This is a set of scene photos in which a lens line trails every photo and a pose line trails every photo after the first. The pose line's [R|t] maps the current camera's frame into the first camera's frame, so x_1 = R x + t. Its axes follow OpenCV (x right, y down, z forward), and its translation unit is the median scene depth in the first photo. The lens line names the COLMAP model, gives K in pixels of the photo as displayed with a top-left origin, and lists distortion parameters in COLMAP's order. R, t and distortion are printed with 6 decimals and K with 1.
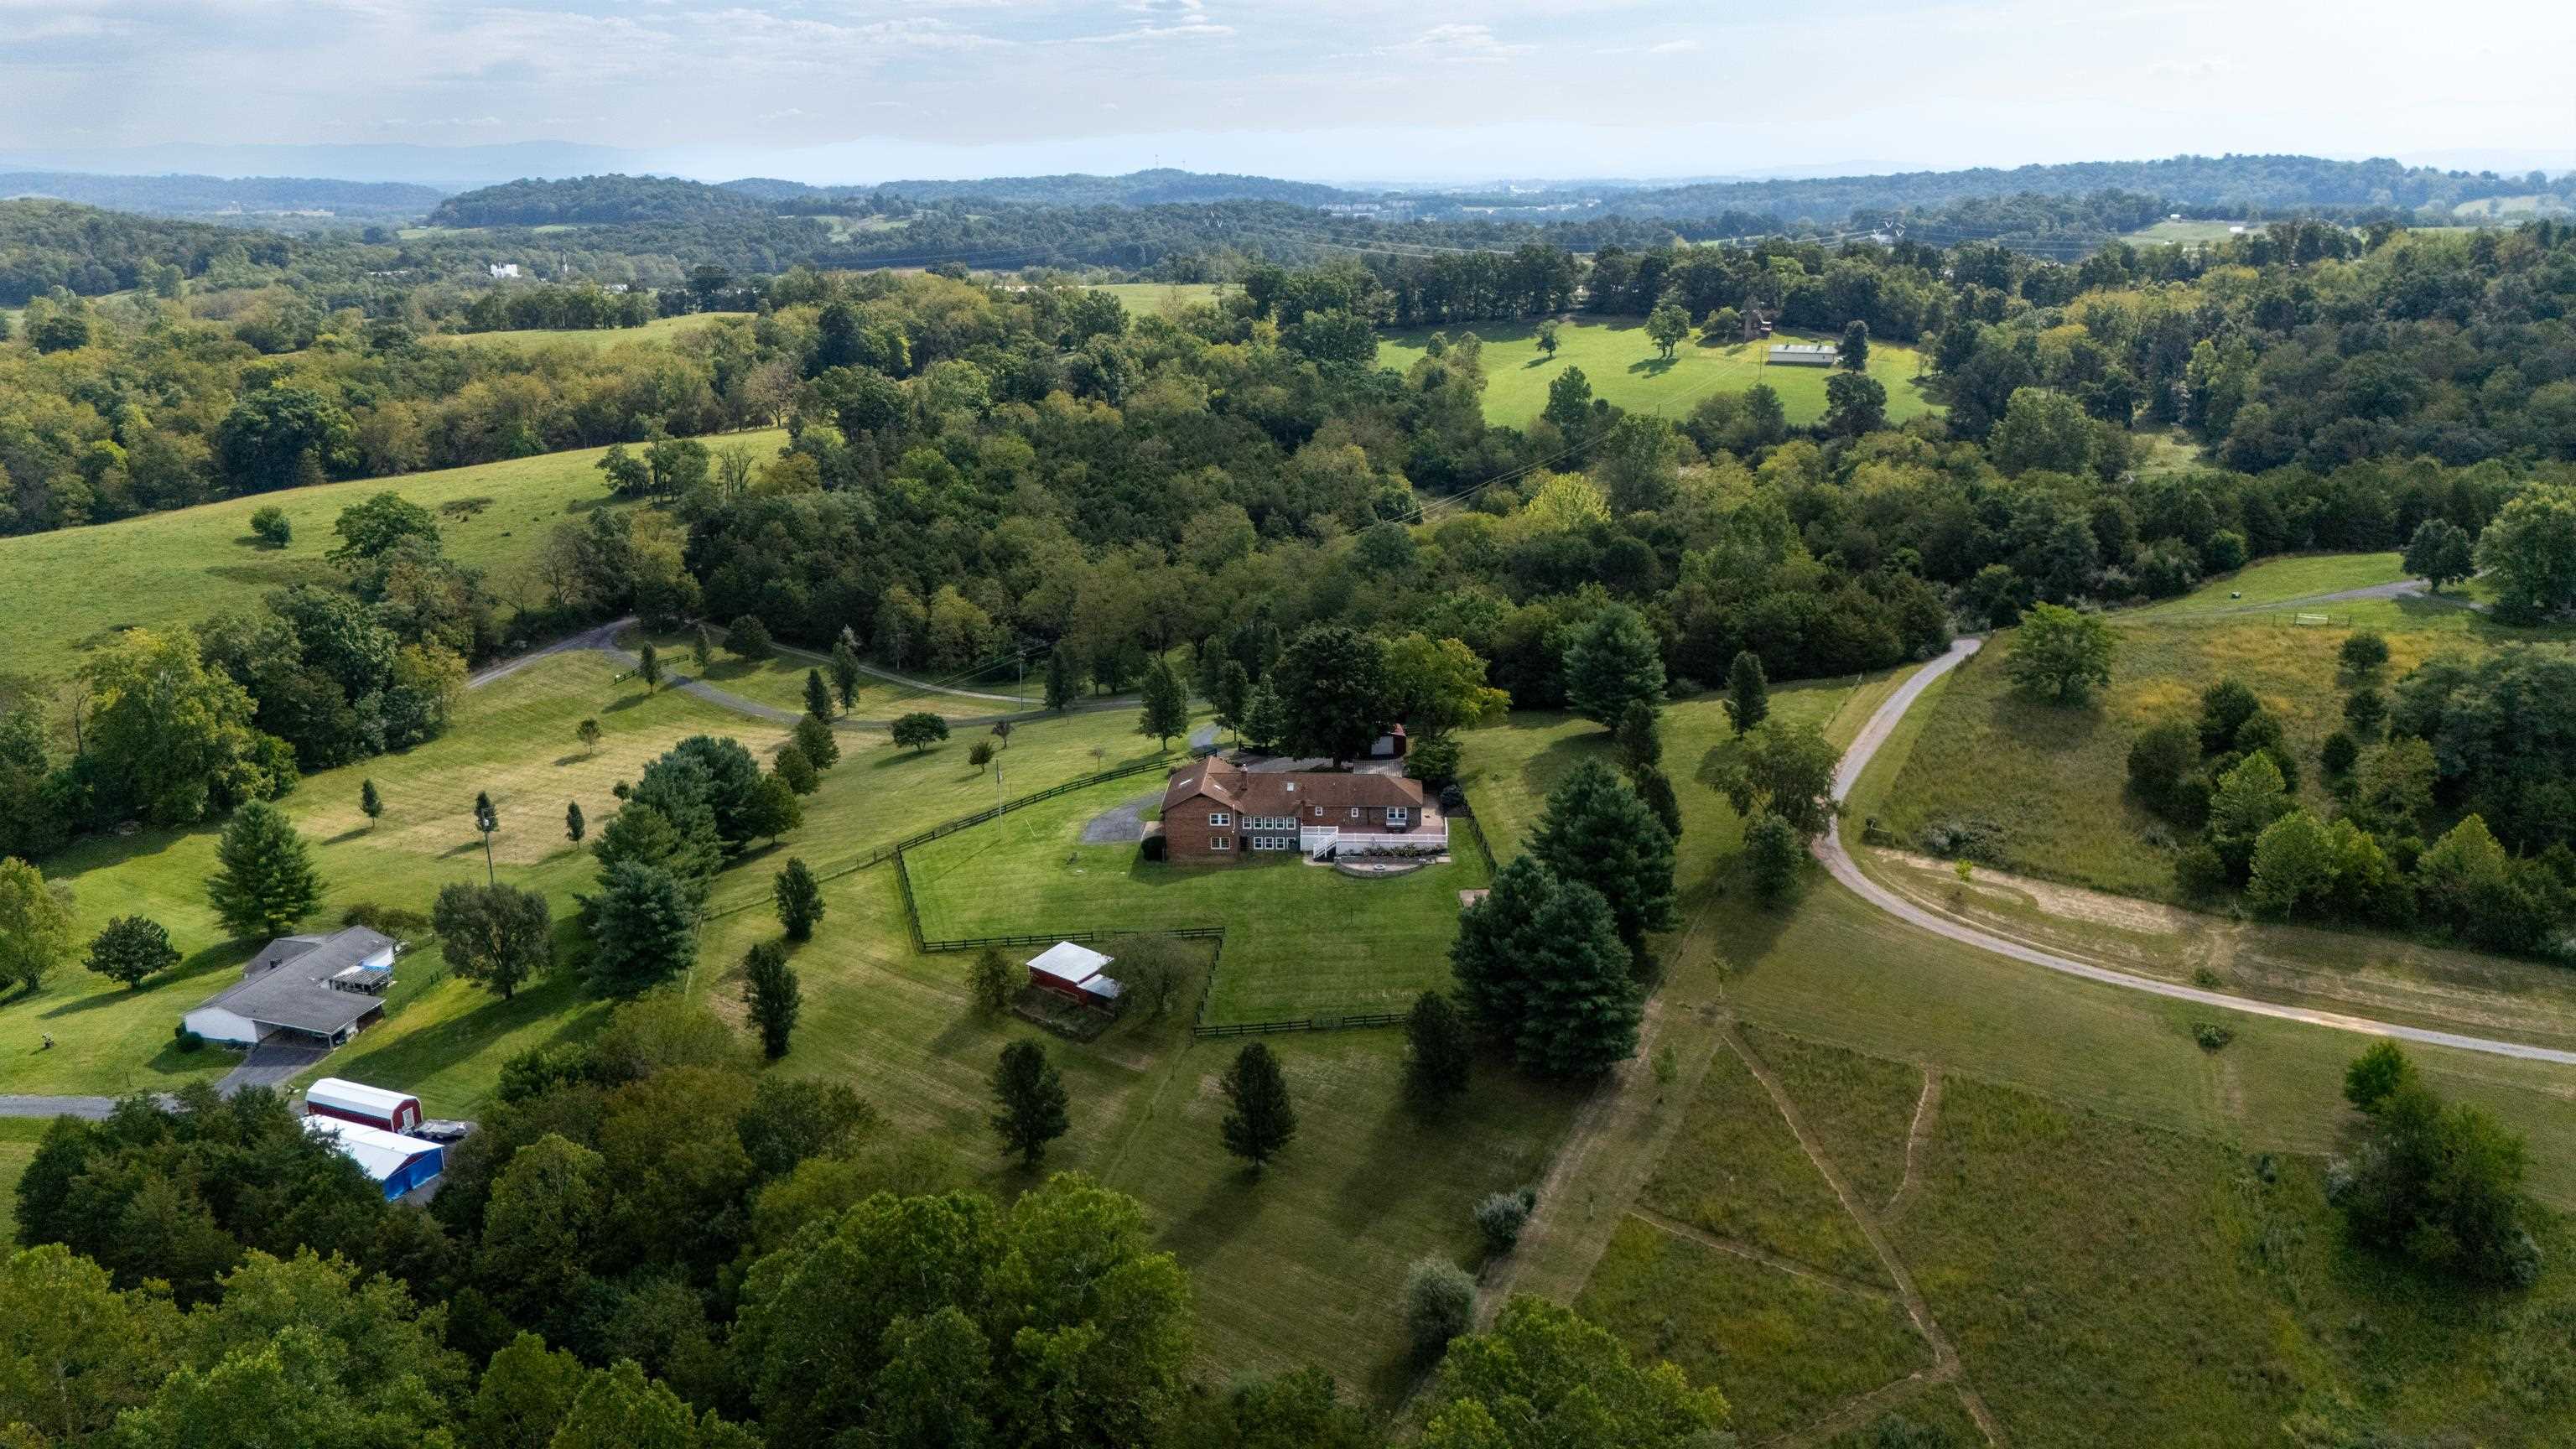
lens RADIAL K [[1909.2, 0, 1273.2], [0, 1909.2, 735.9], [0, 0, 1]] dist [0.063424, -0.060695]
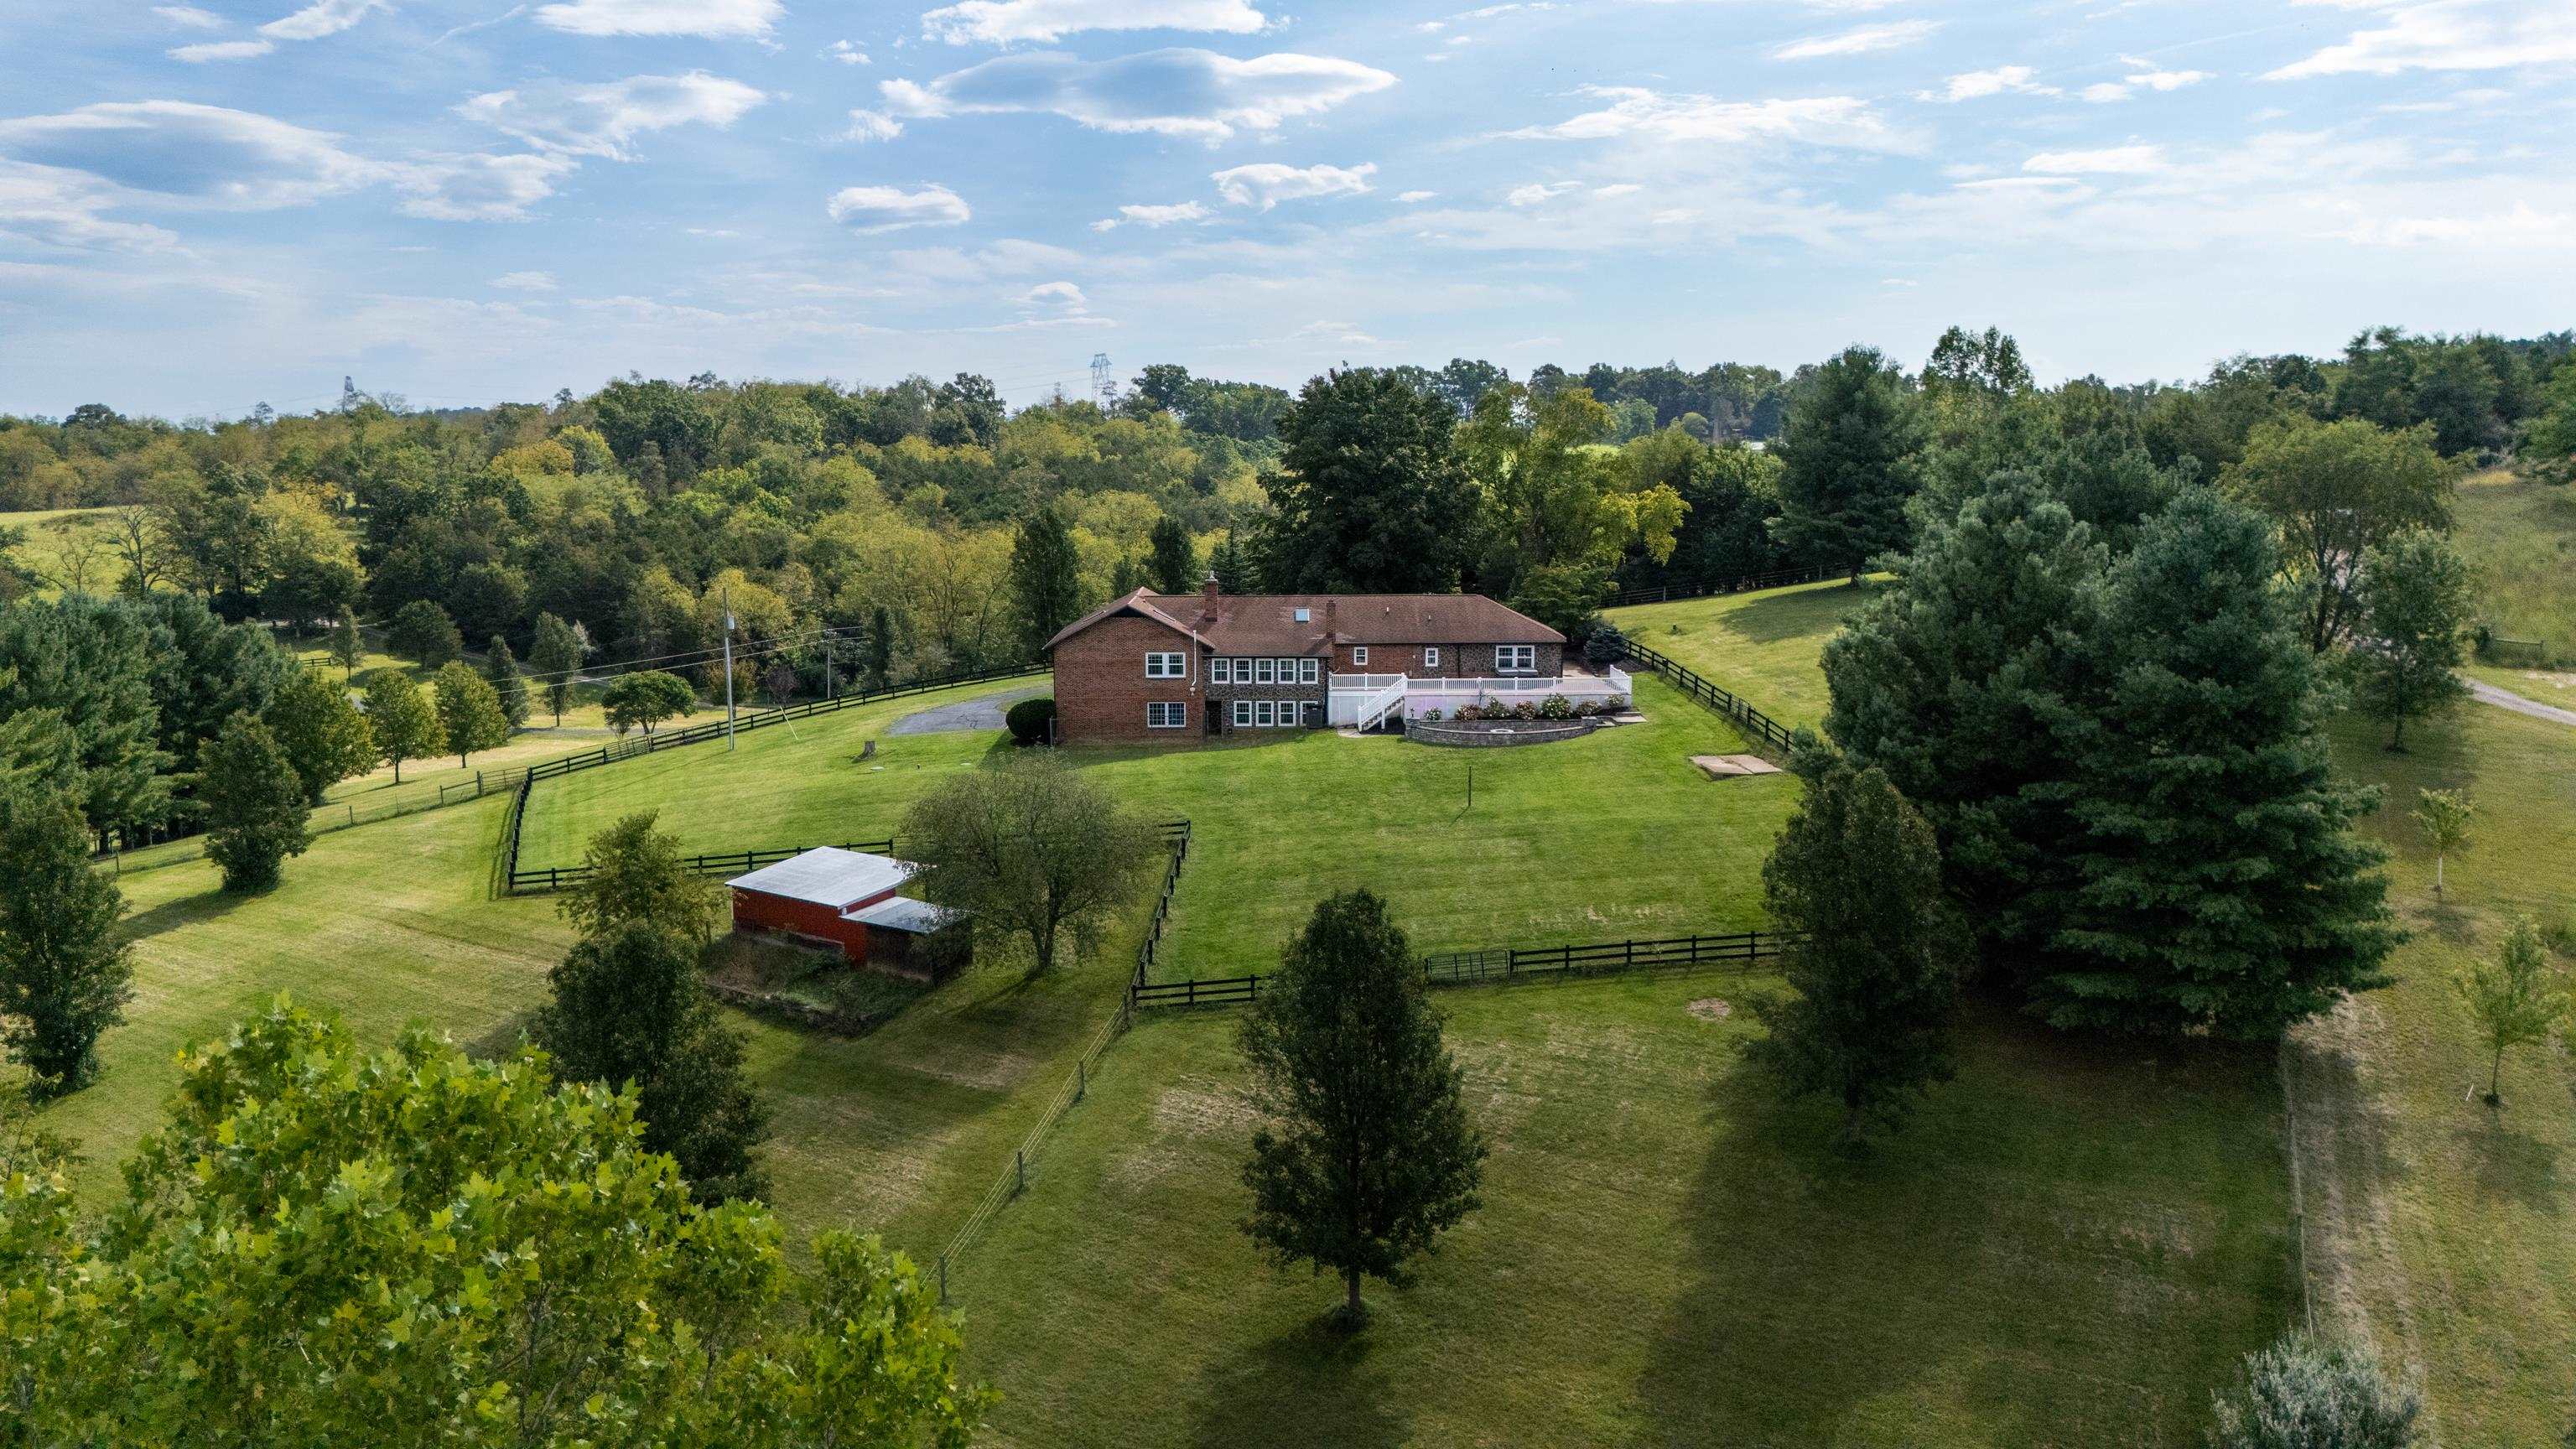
lens RADIAL K [[1909.2, 0, 1278.6], [0, 1909.2, 728.8], [0, 0, 1]] dist [0.063424, -0.060695]
pose [[0.997709, 0.000587, 0.067645, -0.032262], [0.009273, 0.989337, -0.145350, 0.133032], [-0.067009, 0.145645, 0.987065, 0.507819]]
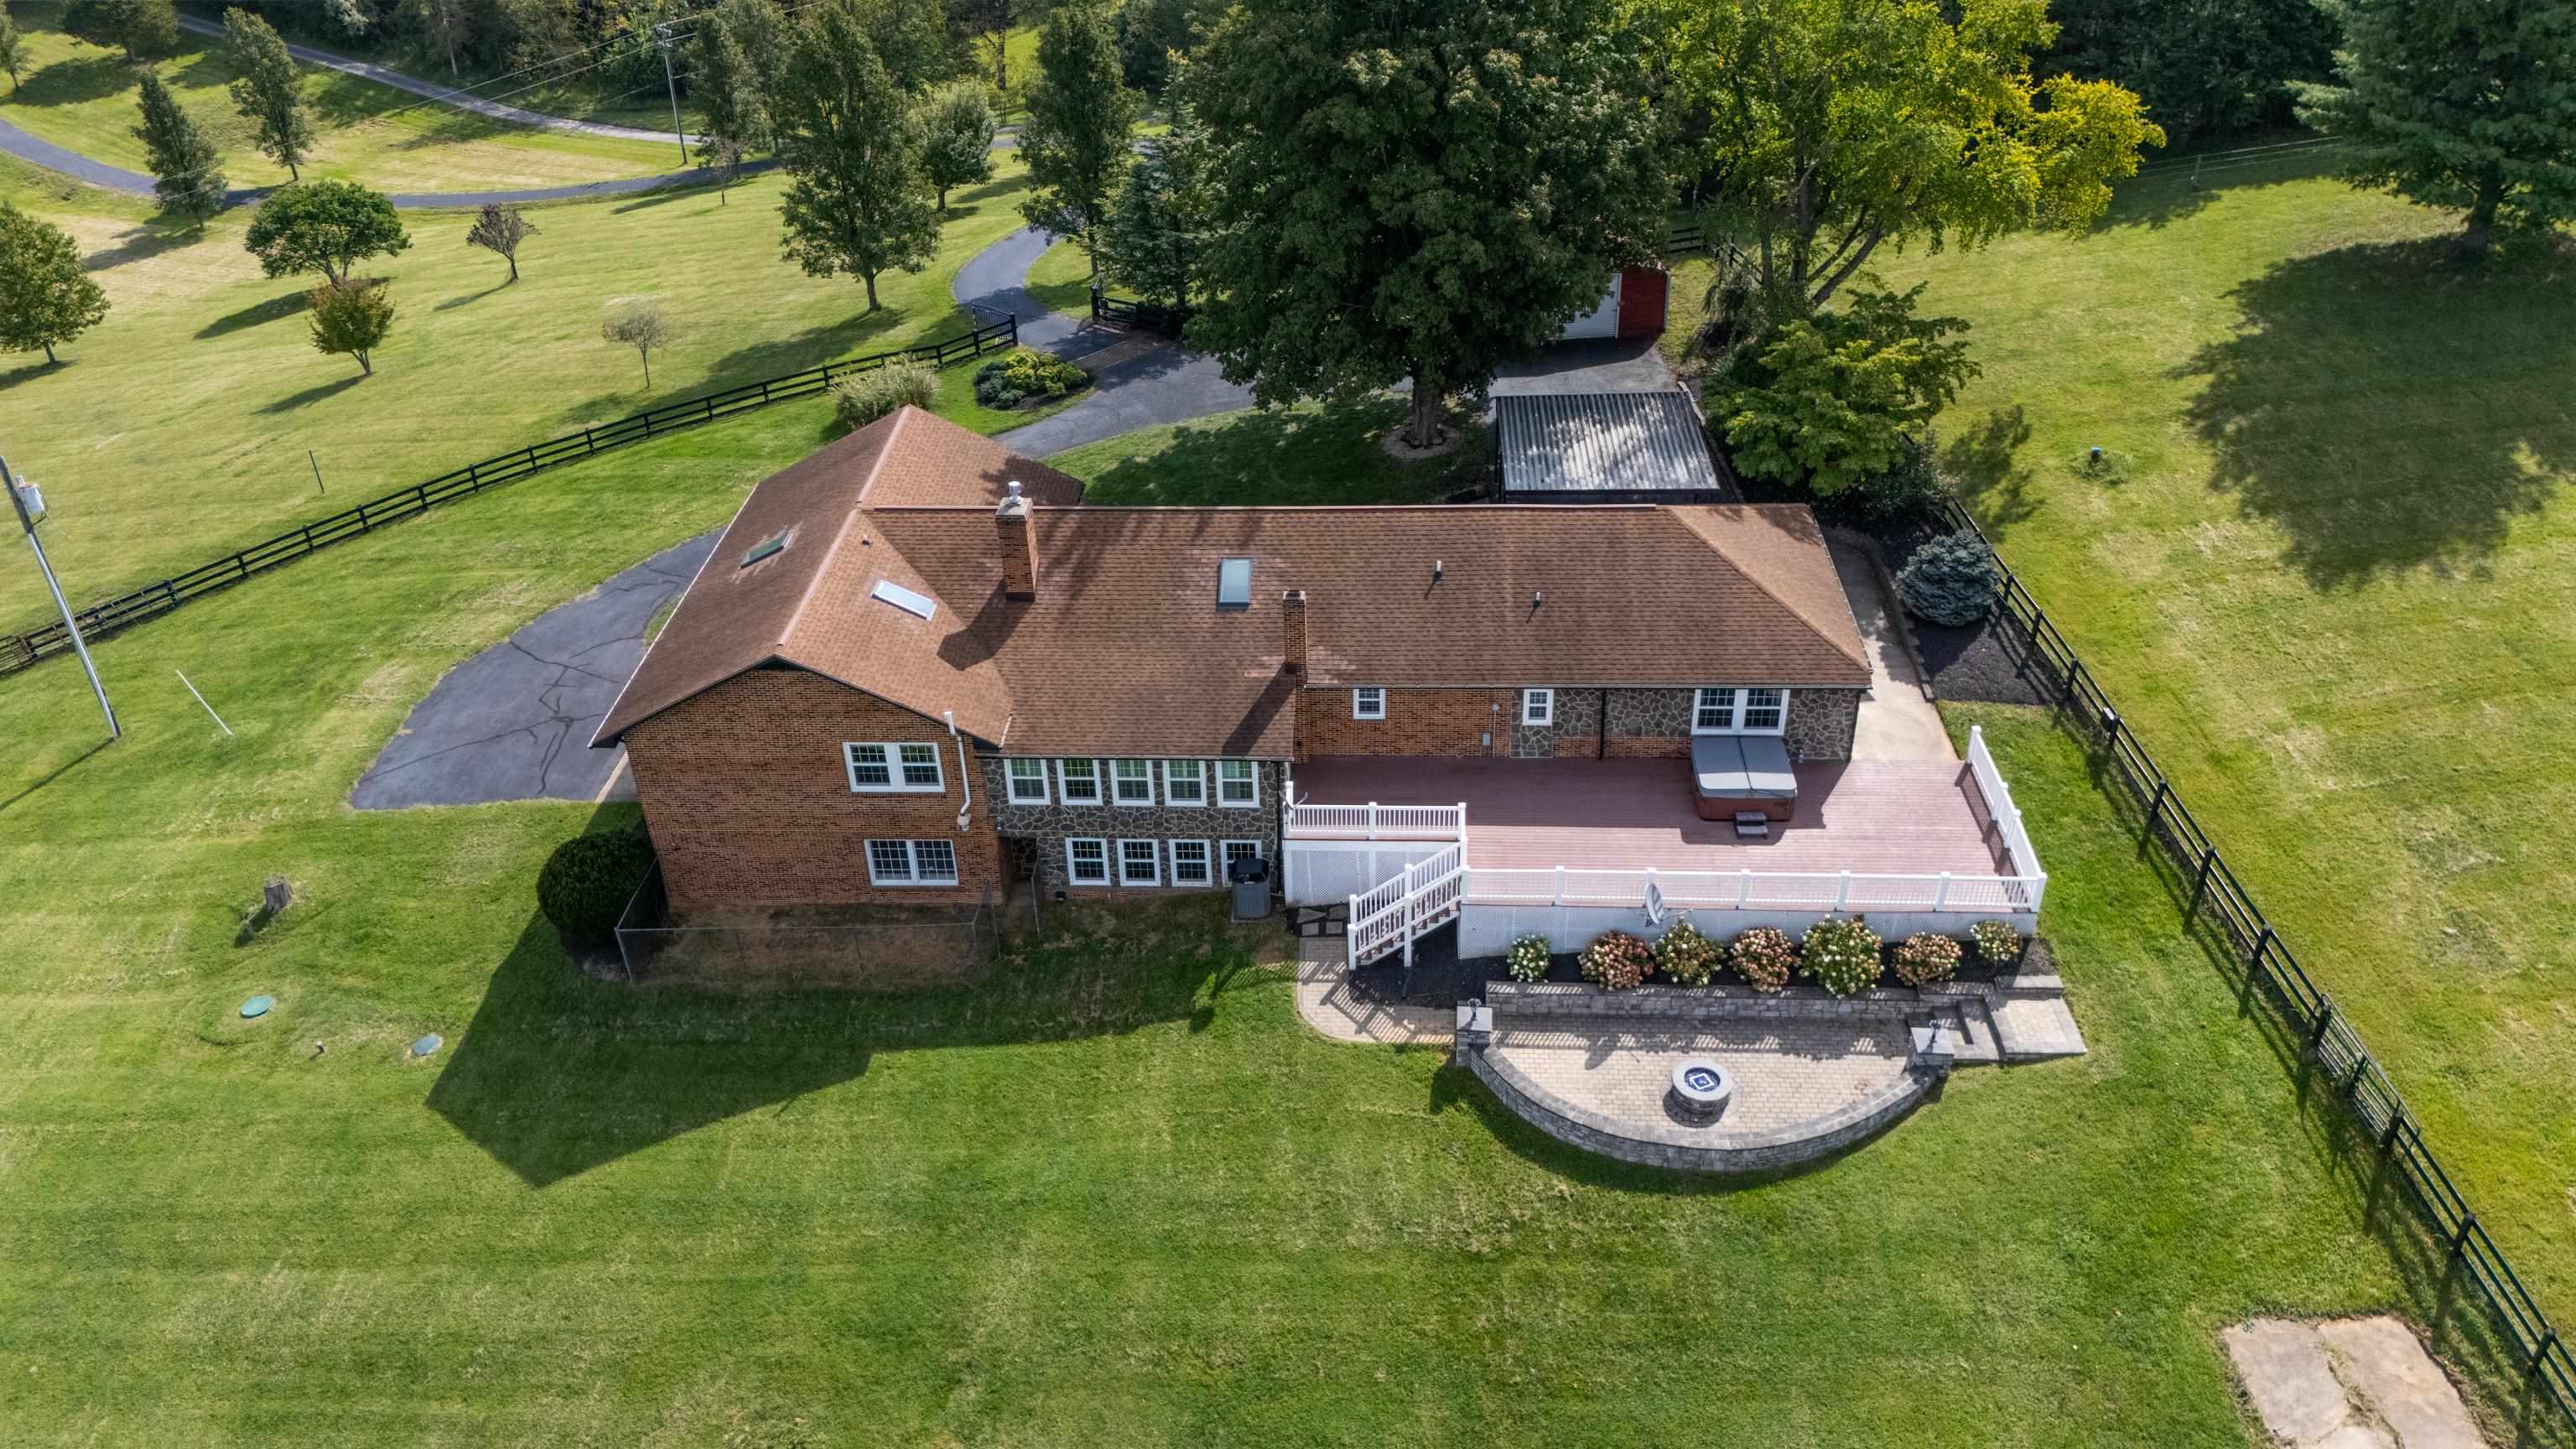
lens RADIAL K [[1909.2, 0, 1284.0], [0, 1909.2, 730.1], [0, 0, 1]] dist [0.063424, -0.060695]
pose [[0.999832, -0.017375, -0.005839, 0.015742], [0.018318, 0.958729, 0.283732, -0.018363], [0.000668, -0.283791, 0.958886, 0.799835]]
